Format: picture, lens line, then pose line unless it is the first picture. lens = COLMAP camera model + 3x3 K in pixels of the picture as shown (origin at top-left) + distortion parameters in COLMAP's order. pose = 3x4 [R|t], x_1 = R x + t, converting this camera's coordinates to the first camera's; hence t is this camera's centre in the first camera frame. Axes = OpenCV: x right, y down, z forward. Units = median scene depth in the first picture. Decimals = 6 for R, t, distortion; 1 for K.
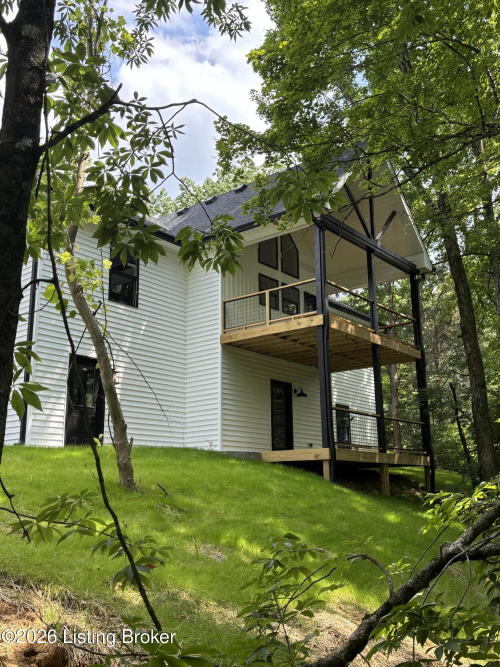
lens RADIAL K [[650.3, 0, 248.7], [0, 650.3, 319.3], [0, 0, 1]] dist [0.053464, 0.000000]
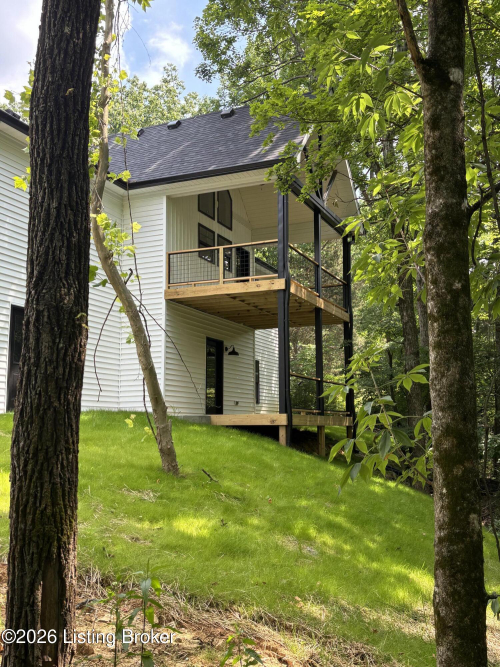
lens RADIAL K [[674.8, 0, 254.7], [0, 674.8, 341.8], [0, 0, 1]] dist [0.016611, 0.000000]
pose [[0.963447, 0.039940, 0.264905, -0.173202], [-0.075236, 0.989368, 0.124463, -0.032150], [-0.257118, -0.139844, 0.956208, 0.031363]]
